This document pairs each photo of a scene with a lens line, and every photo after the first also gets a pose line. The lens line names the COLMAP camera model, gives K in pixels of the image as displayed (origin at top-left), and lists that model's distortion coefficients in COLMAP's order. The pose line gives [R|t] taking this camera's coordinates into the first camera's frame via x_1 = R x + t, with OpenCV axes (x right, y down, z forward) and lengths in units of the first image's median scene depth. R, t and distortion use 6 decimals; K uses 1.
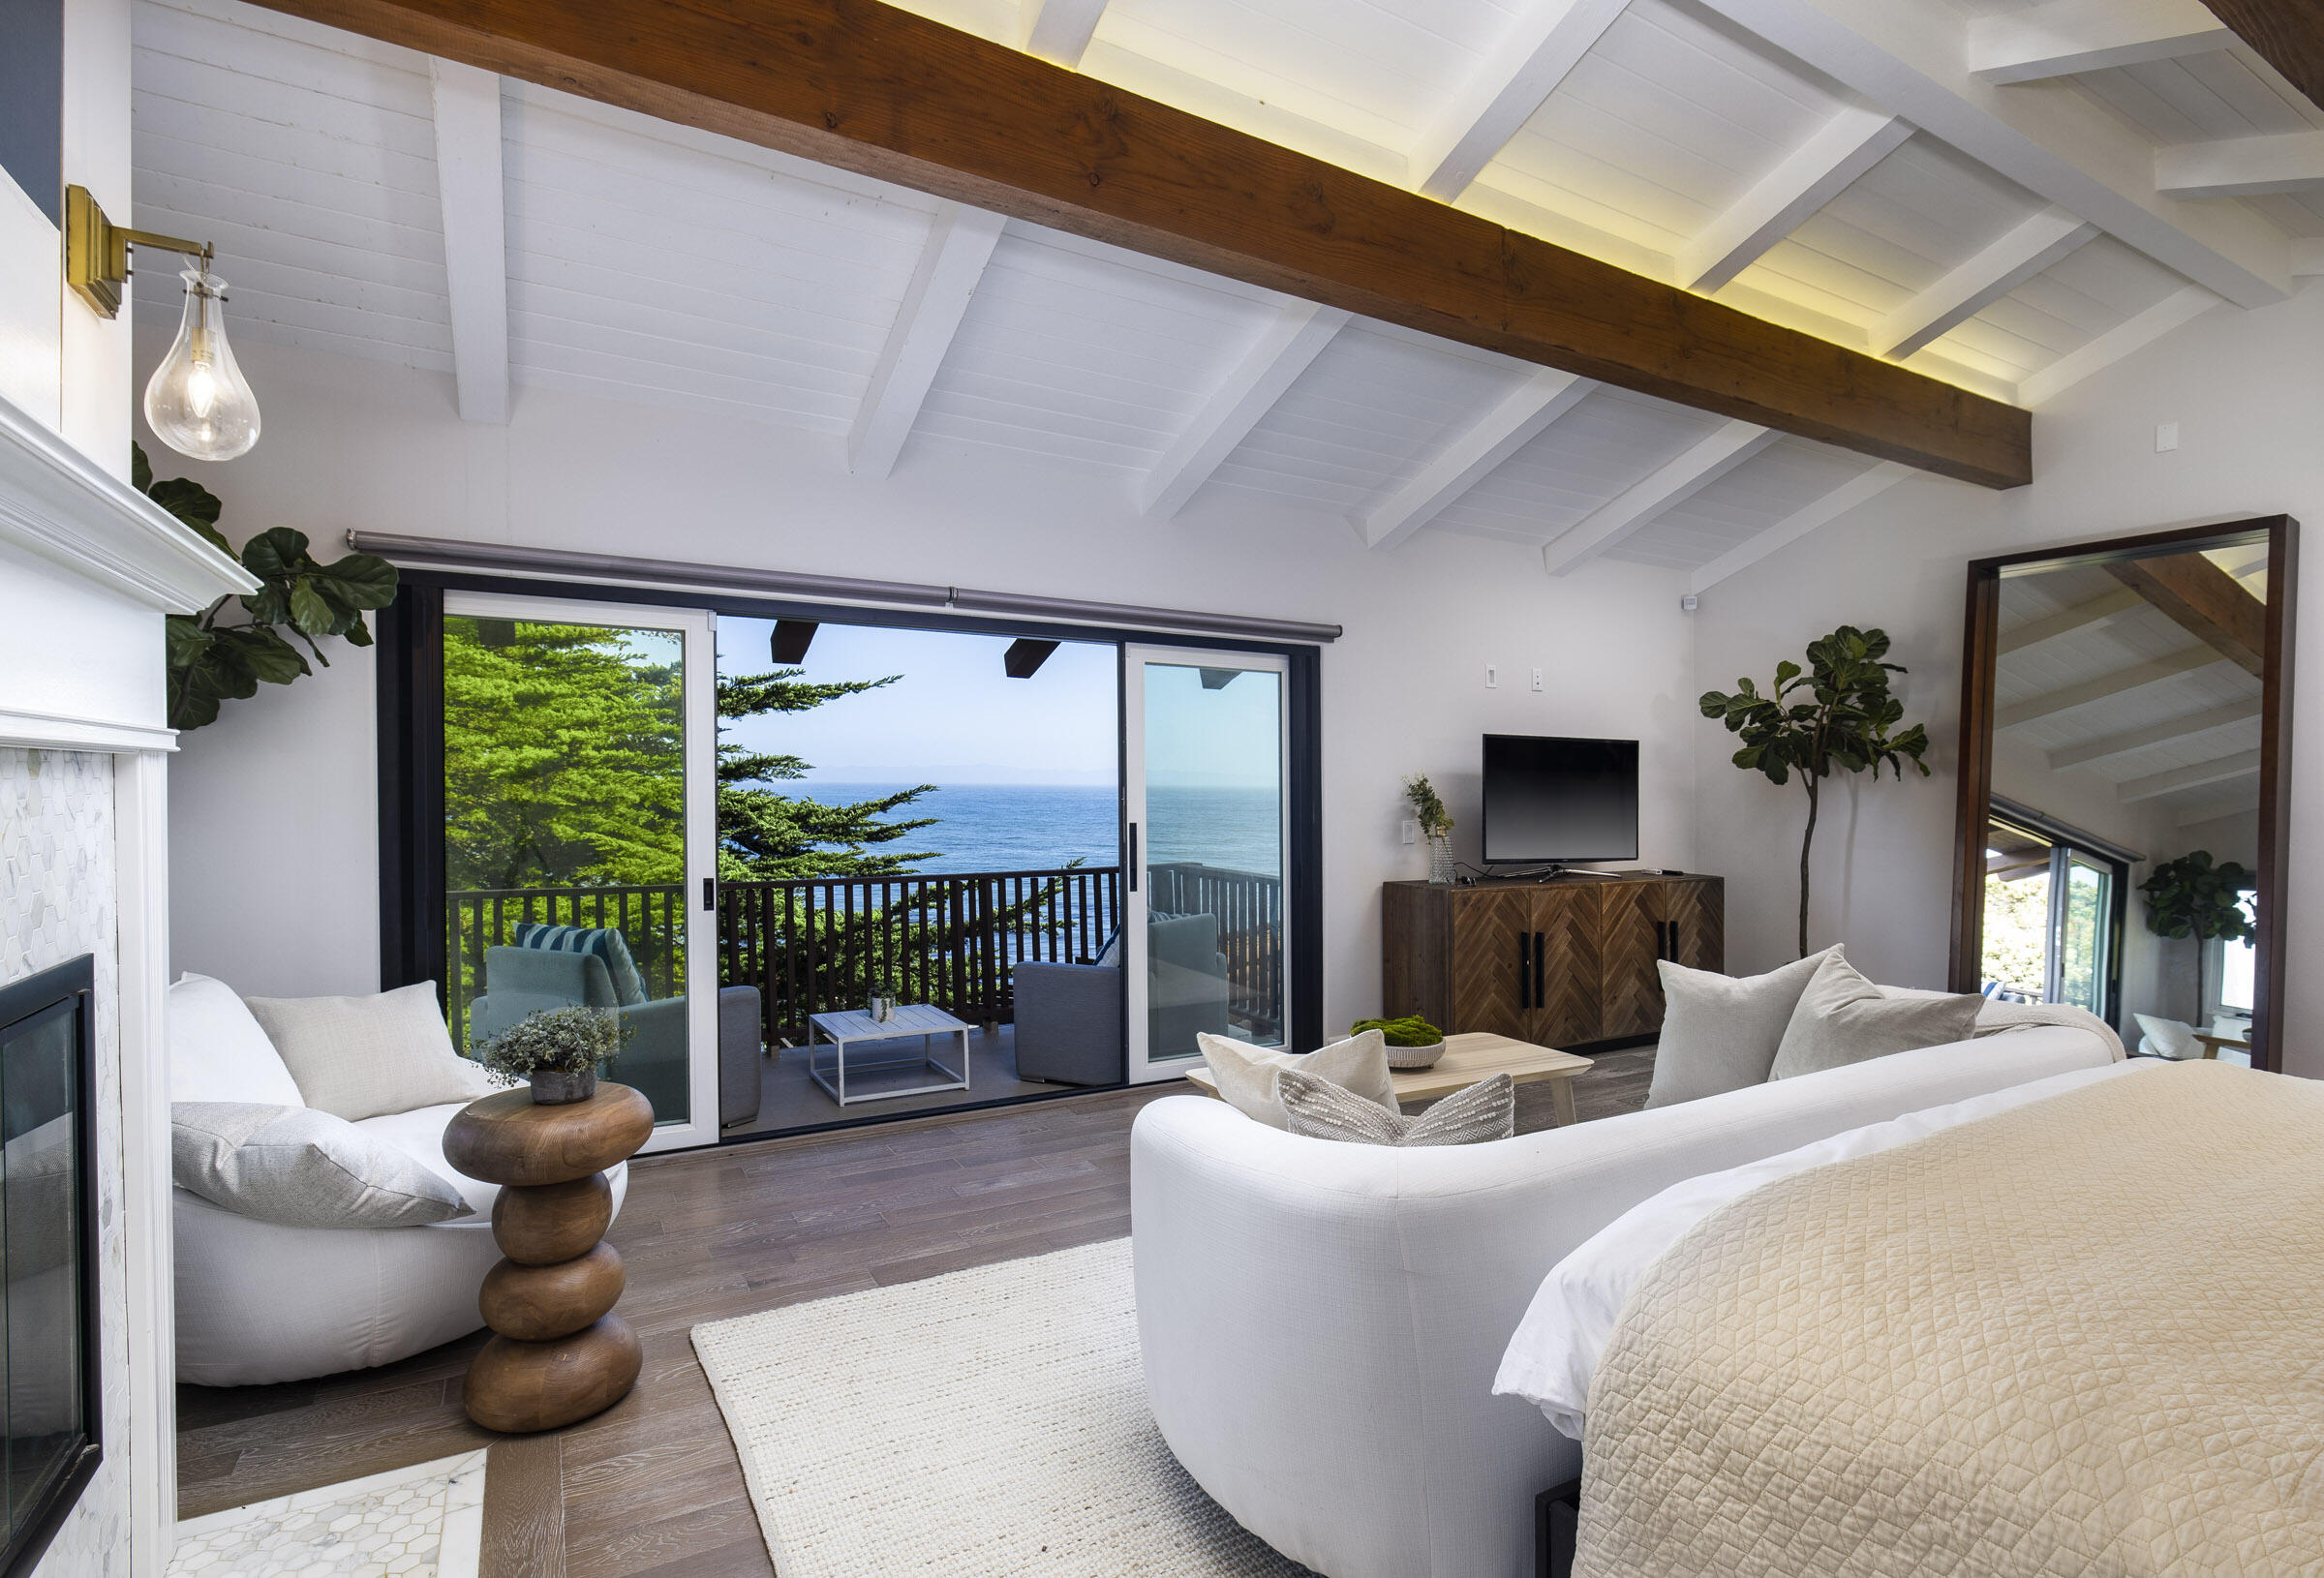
lens RADIAL K [[1165.7, 0, 1224.0], [0, 1165.7, 790.2], [0, 0, 1]] dist [0.079924, -0.000011]
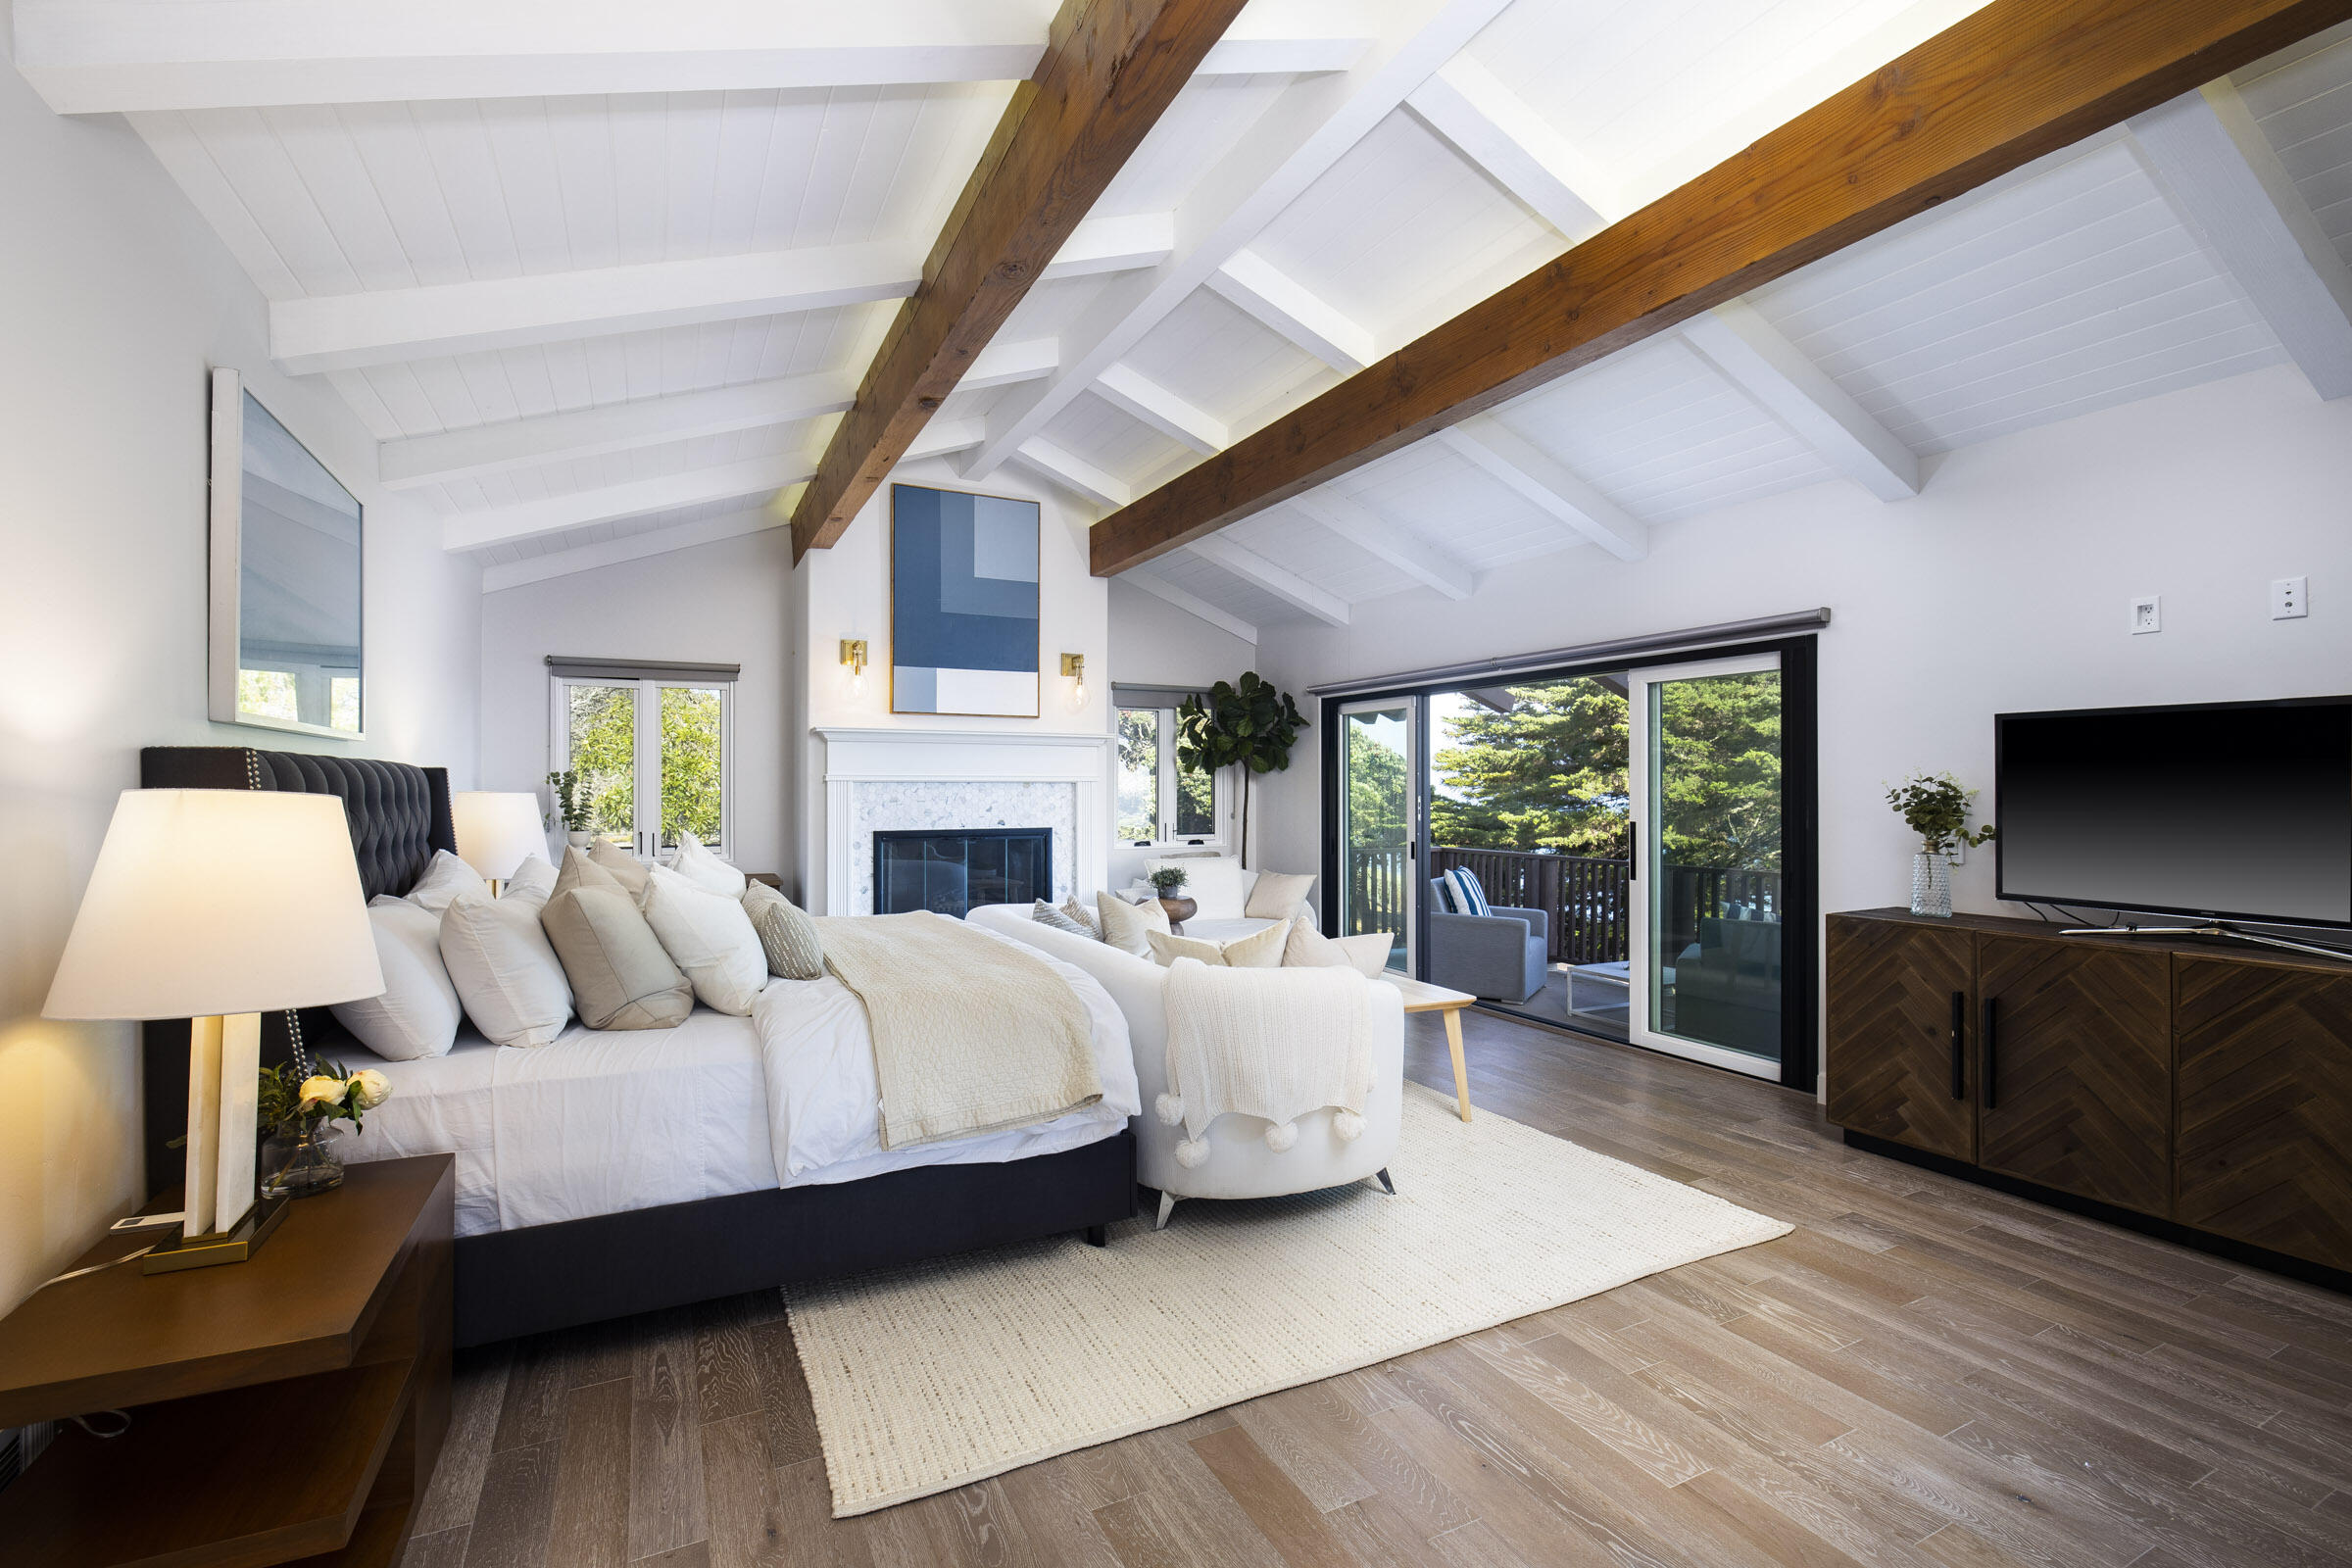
lens RADIAL K [[1032.1, 0, 1176.0], [0, 1032.1, 784.0], [0, 0, 1]] dist [0.000585, 0.000086]
pose [[-0.091770, -0.015721, -0.995656, 0.501445], [-0.013712, 0.999801, -0.014523, 0.005848], [0.995686, 0.012320, -0.091968, 0.320381]]
